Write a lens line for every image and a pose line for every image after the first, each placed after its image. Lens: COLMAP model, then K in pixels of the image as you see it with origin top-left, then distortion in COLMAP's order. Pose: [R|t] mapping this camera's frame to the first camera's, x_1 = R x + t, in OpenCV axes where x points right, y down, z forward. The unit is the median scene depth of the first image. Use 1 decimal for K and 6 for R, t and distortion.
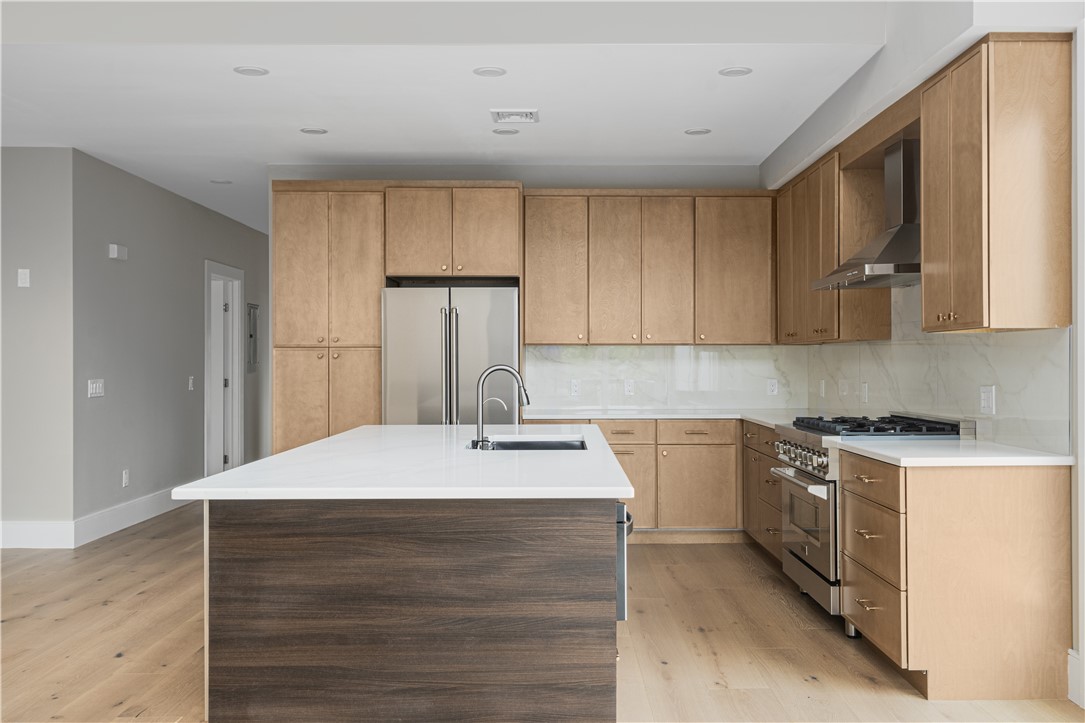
lens RADIAL K [[942.3, 0, 568.9], [0, 942.3, 361.1], [0, 0, 1]] dist [0.026607, -0.030856]
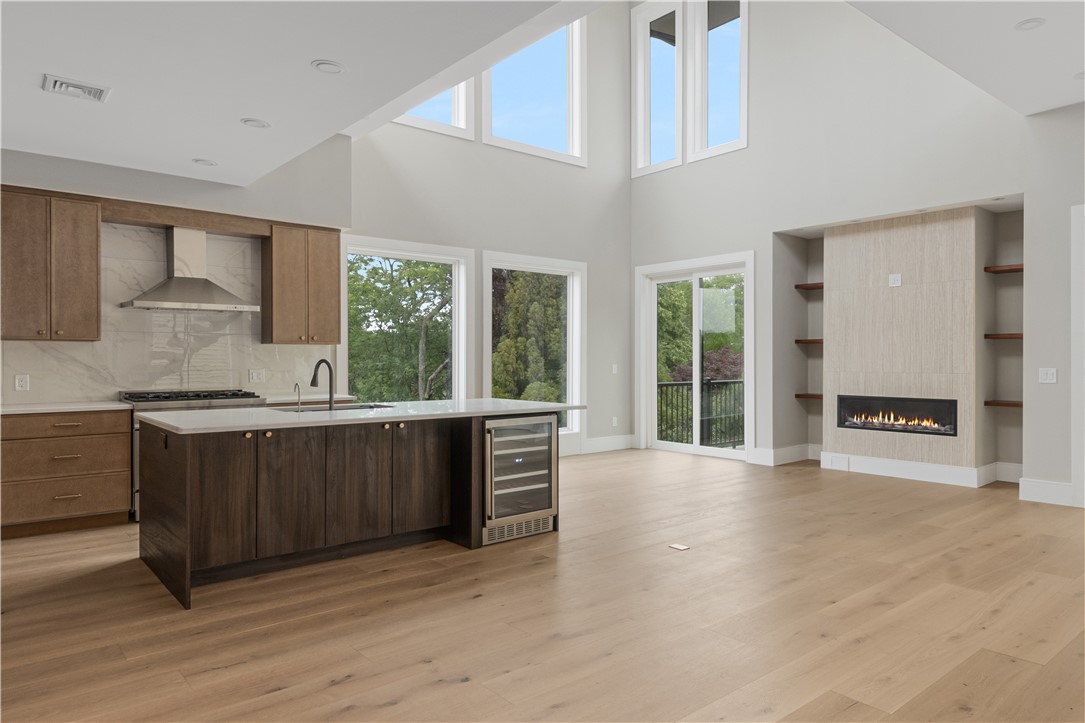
lens RADIAL K [[702.2, 0, 624.6], [0, 702.2, 361.9], [0, 0, 1]] dist [0.010324, 0.000216]
pose [[-0.671774, -0.002572, 0.740751, -0.816252], [0.000140, 0.999994, 0.003600, 0.003147], [-0.740756, 0.002522, -0.671770, 0.940508]]
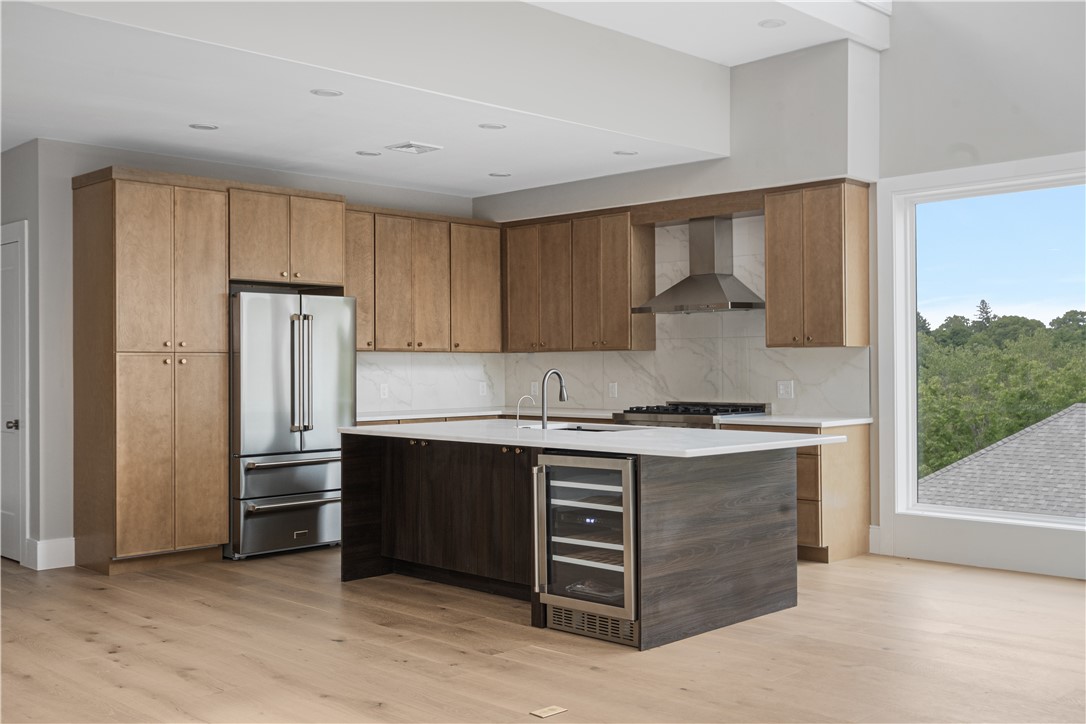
lens RADIAL K [[1111.0, 0, 554.0], [0, 1111.0, 361.6], [0, 0, 1]] dist [0.017627, 0.000000]
pose [[0.712810, 0.000986, 0.701357, -0.759413], [0.003065, 0.999985, -0.004521, 0.000523], [-0.701351, 0.005372, 0.712796, -0.047786]]
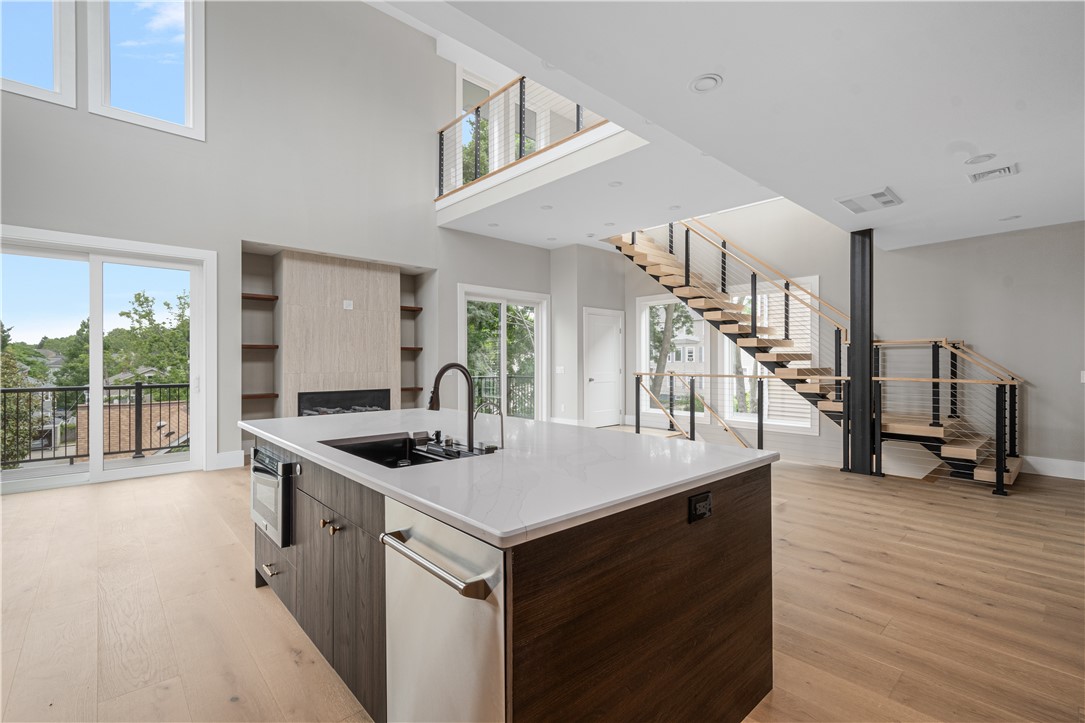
lens RADIAL K [[490.6, 0, 546.2], [0, 490.6, 360.7], [0, 0, 1]] dist [0.010634, -0.001393]
pose [[-0.744841, -0.000444, -0.667242, 0.126657], [0.002077, 0.999993, -0.002984, 0.002579], [0.667239, -0.003609, -0.744835, 0.954947]]
